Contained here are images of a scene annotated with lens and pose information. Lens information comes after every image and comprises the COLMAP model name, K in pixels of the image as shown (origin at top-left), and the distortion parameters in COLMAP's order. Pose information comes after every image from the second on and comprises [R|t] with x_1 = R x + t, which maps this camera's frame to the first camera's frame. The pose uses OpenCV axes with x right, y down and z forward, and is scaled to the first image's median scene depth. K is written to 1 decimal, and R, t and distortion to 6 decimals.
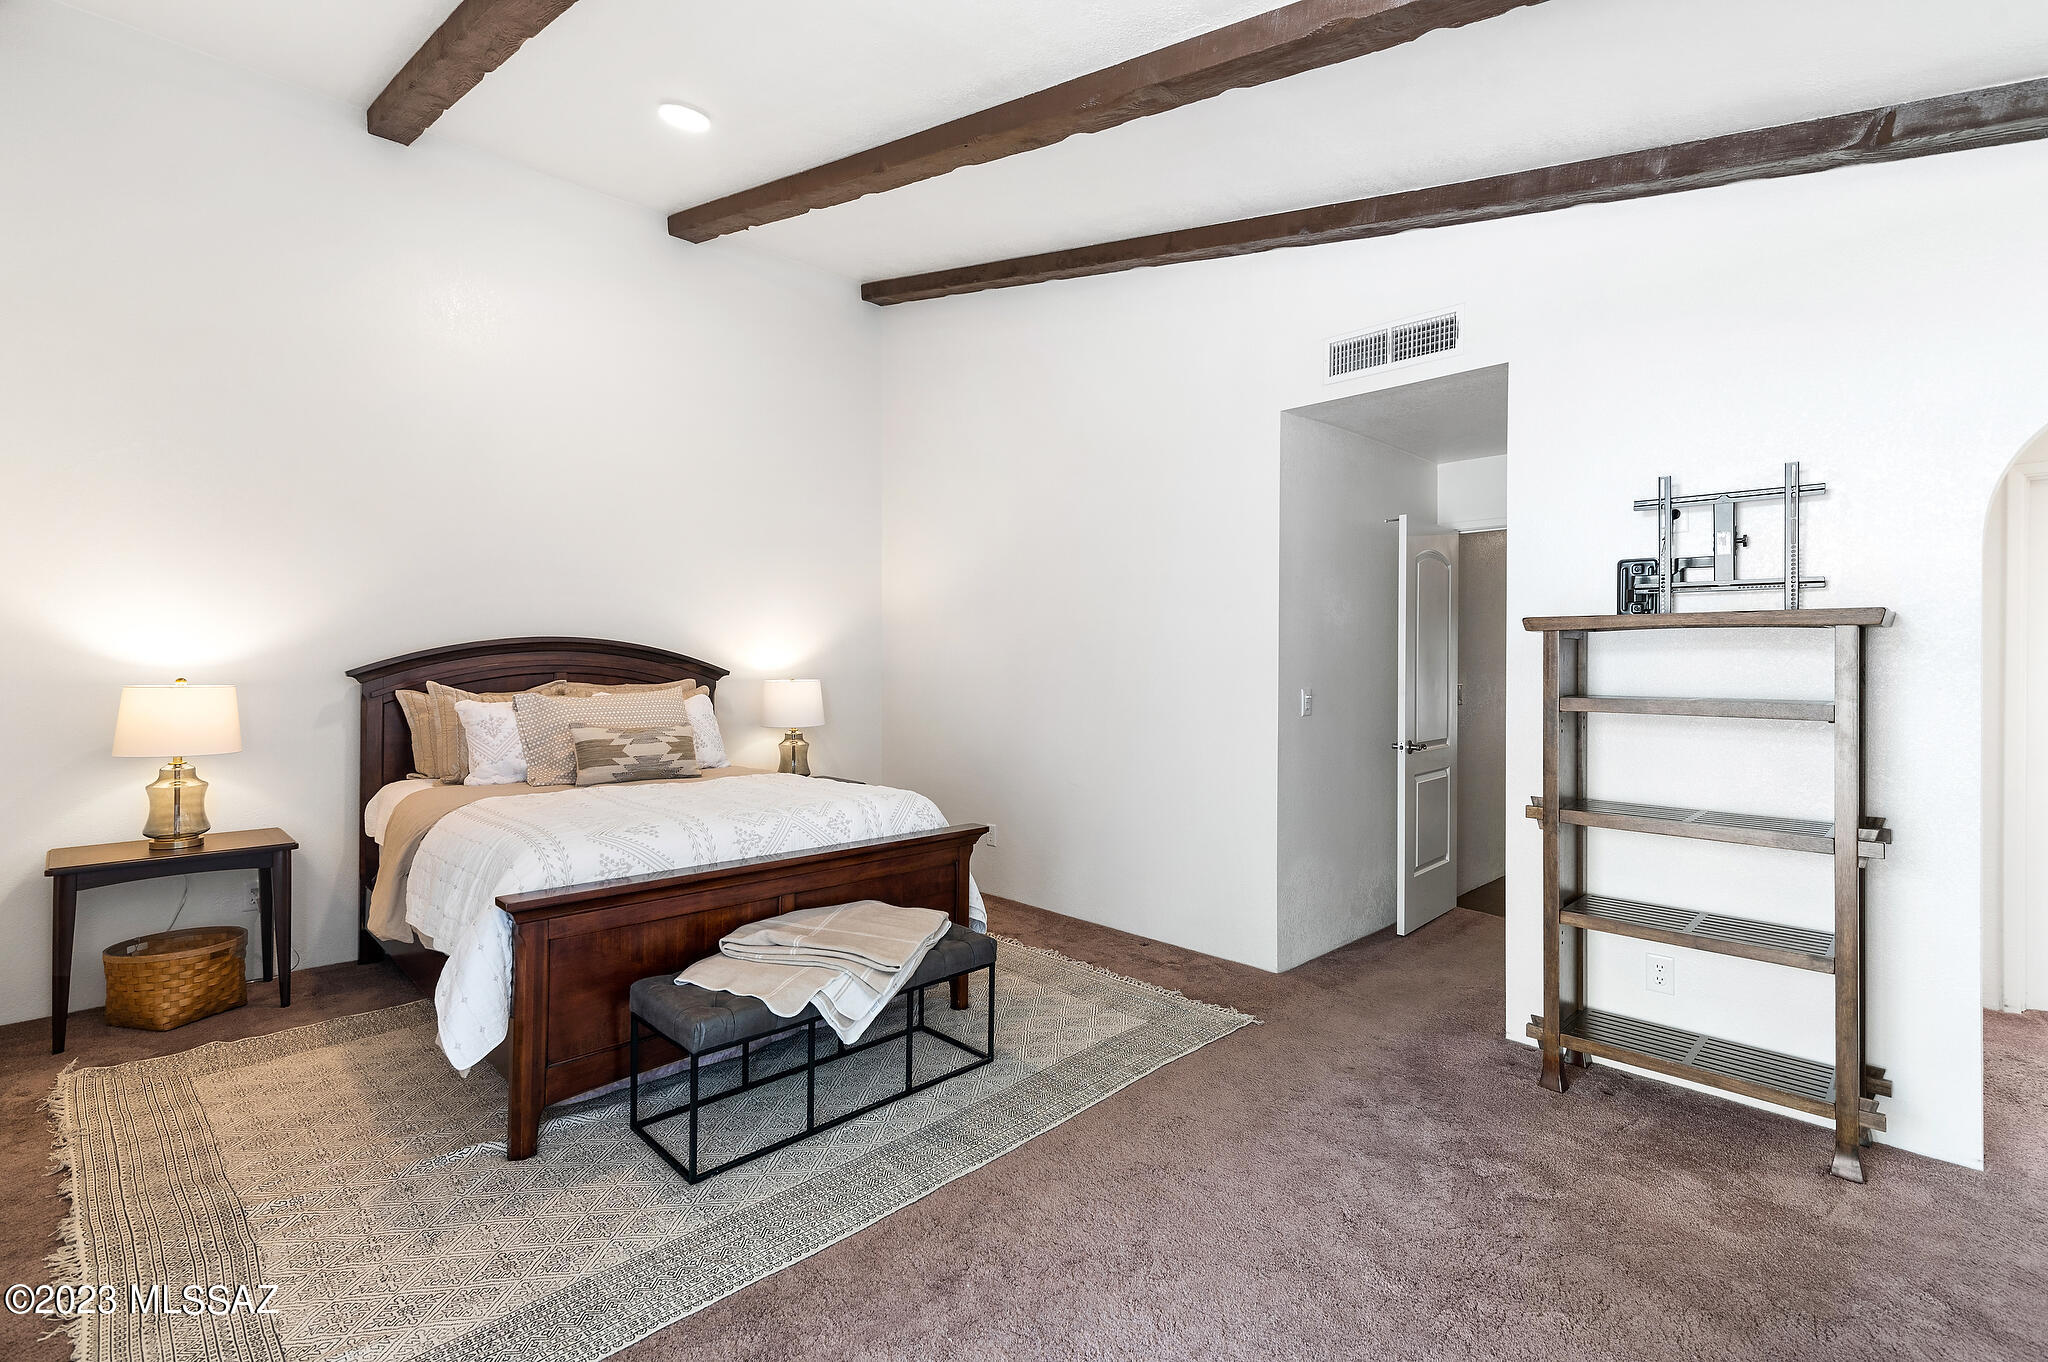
lens RADIAL K [[921.0, 0, 1018.5], [0, 921.0, 684.9], [0, 0, 1]] dist [0.014639, -0.000496]
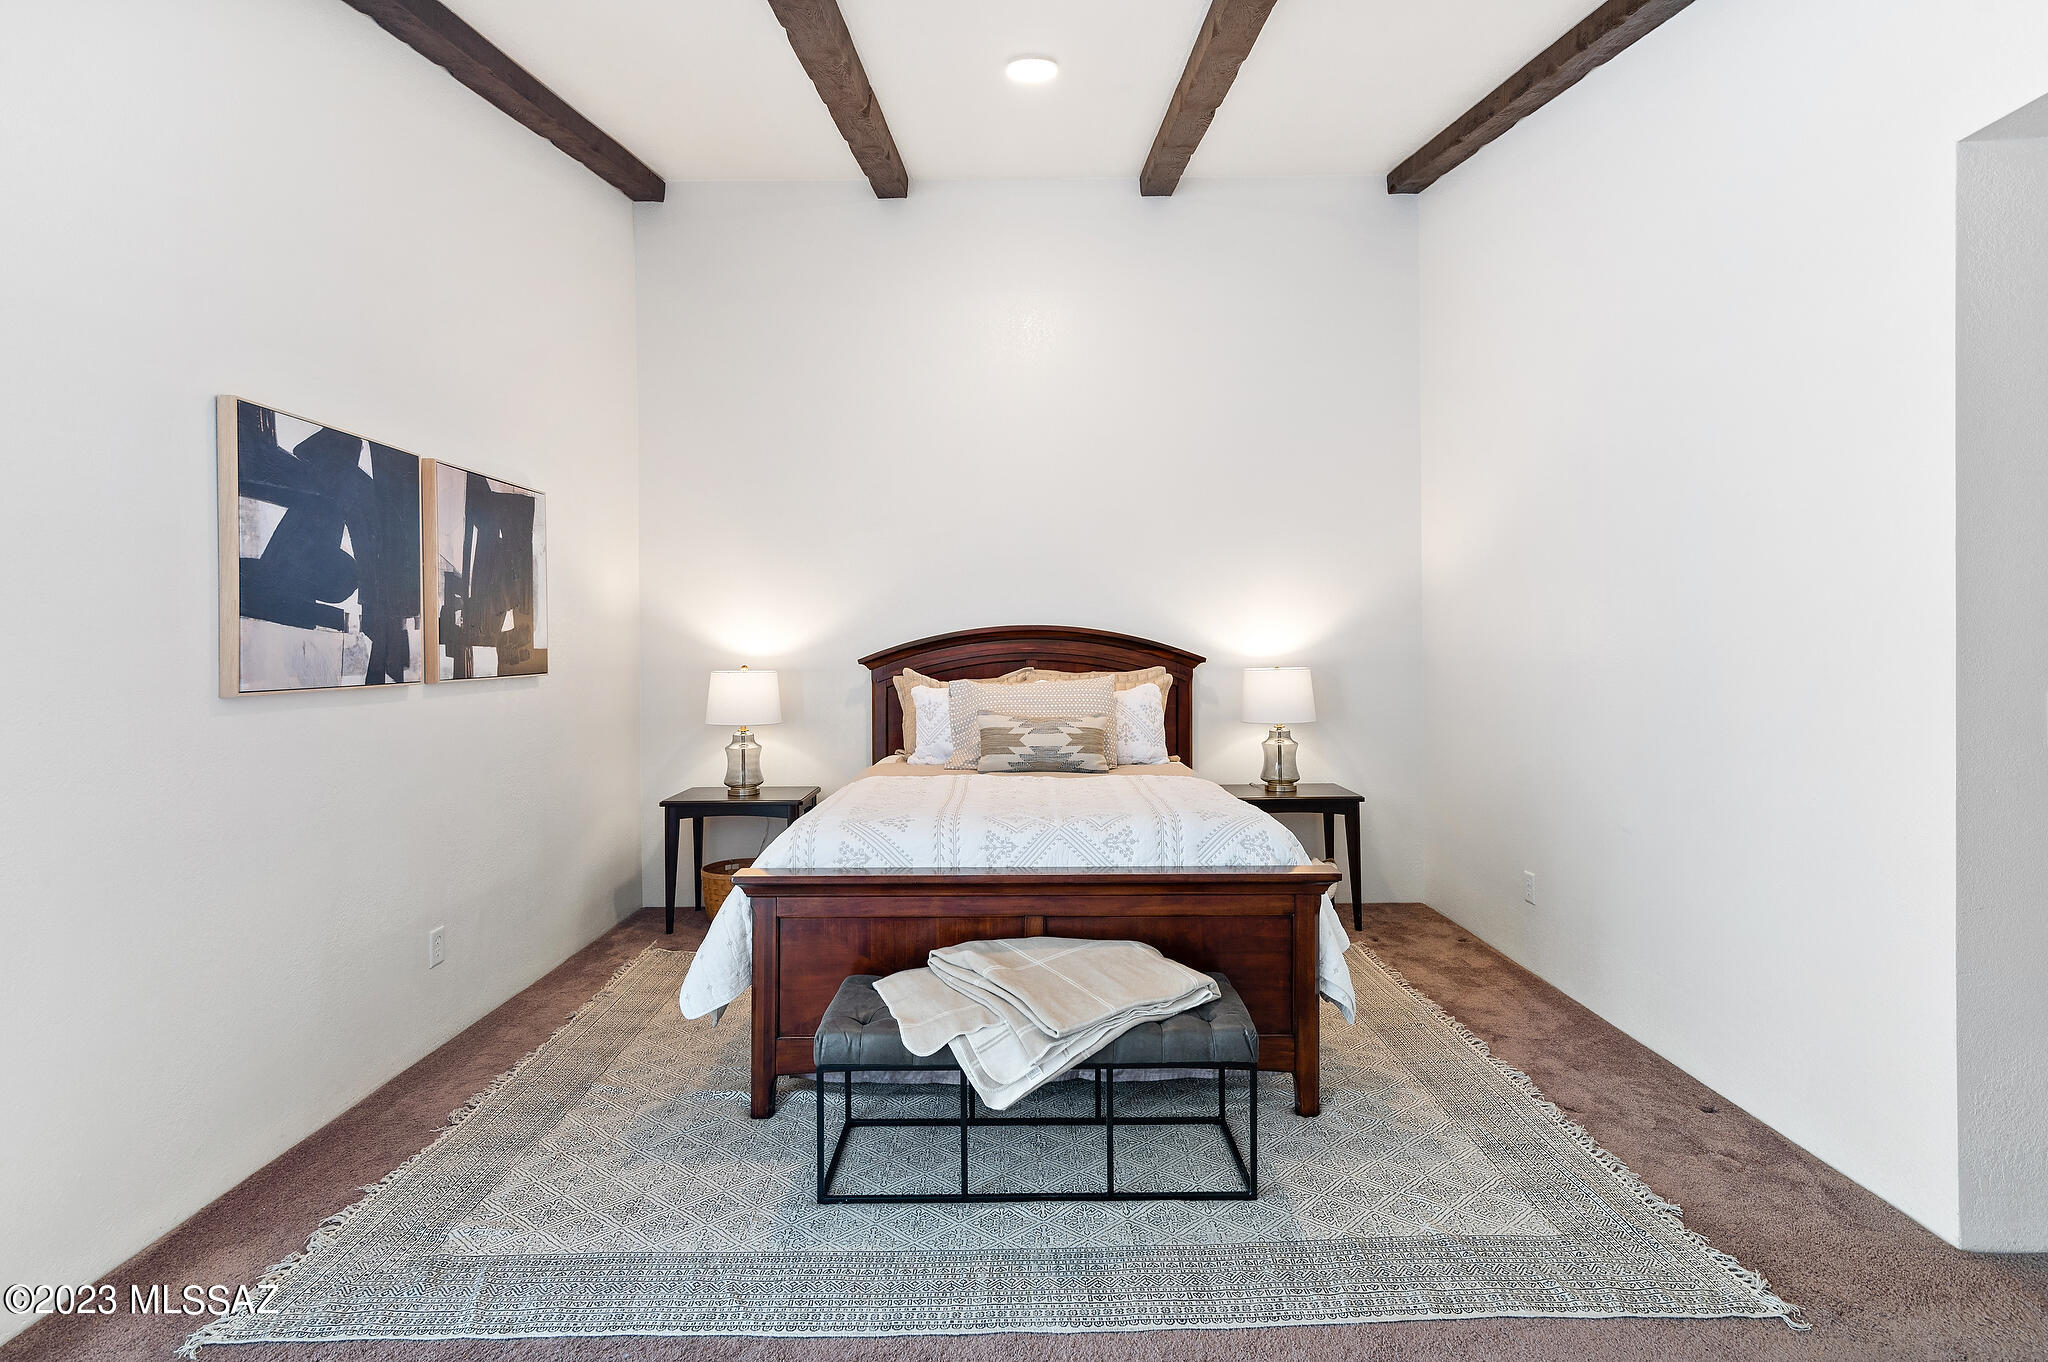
lens RADIAL K [[974.8, 0, 1025.3], [0, 974.8, 669.2], [0, 0, 1]] dist [0.008580, -0.000198]
pose [[0.718179, 0.005070, -0.695840, 0.331309], [-0.006376, 0.999979, 0.000706, -0.005121], [0.695829, 0.003930, 0.718196, 0.289658]]
